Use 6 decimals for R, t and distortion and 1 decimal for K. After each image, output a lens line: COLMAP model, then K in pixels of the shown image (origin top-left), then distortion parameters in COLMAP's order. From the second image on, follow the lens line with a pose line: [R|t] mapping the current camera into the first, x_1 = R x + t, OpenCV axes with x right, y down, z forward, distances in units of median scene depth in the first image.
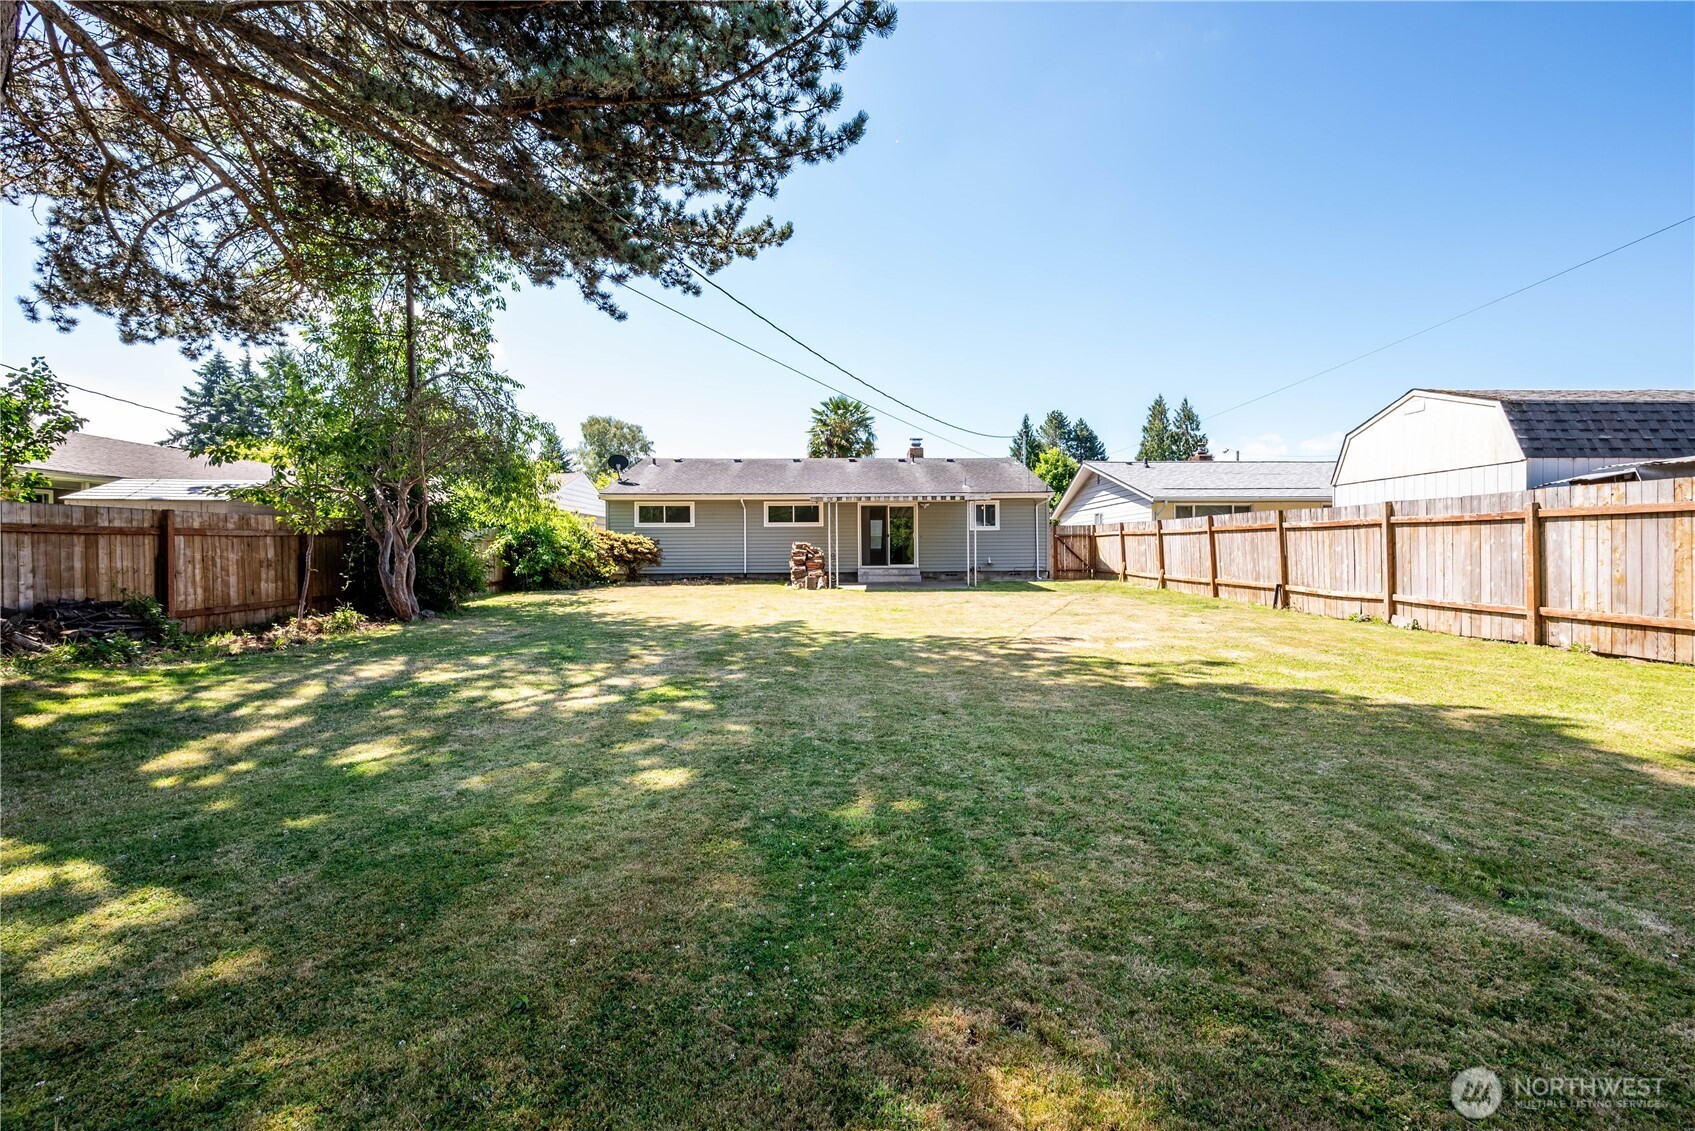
lens RADIAL K [[712.1, 0, 847.7], [0, 712.1, 550.5], [0, 0, 1]] dist [0.000617, -0.000163]
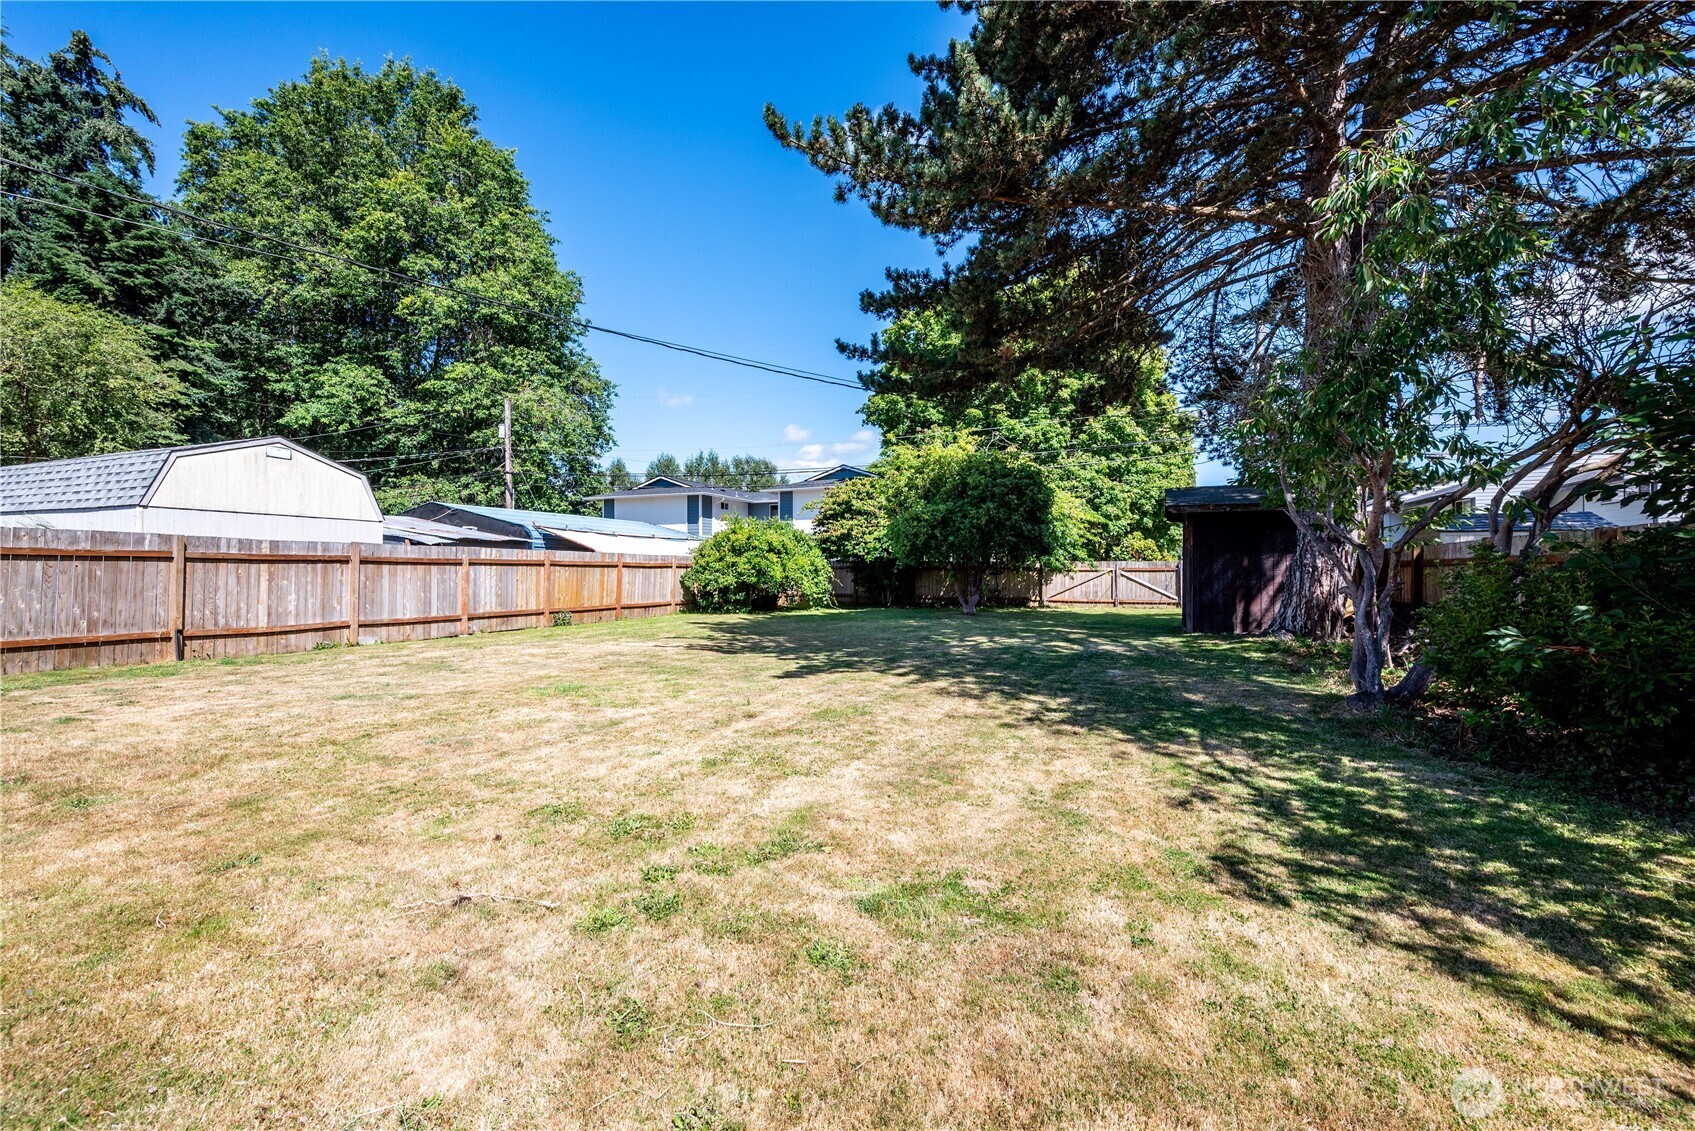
lens RADIAL K [[712.1, 0, 850.1], [0, 712.1, 563.7], [0, 0, 1]] dist [0.000617, -0.000163]
pose [[-0.962843, 0.019297, 0.269372, -0.102344], [0.017983, 0.999811, -0.007347, -0.003114], [-0.269463, -0.002229, -0.963008, 0.588467]]
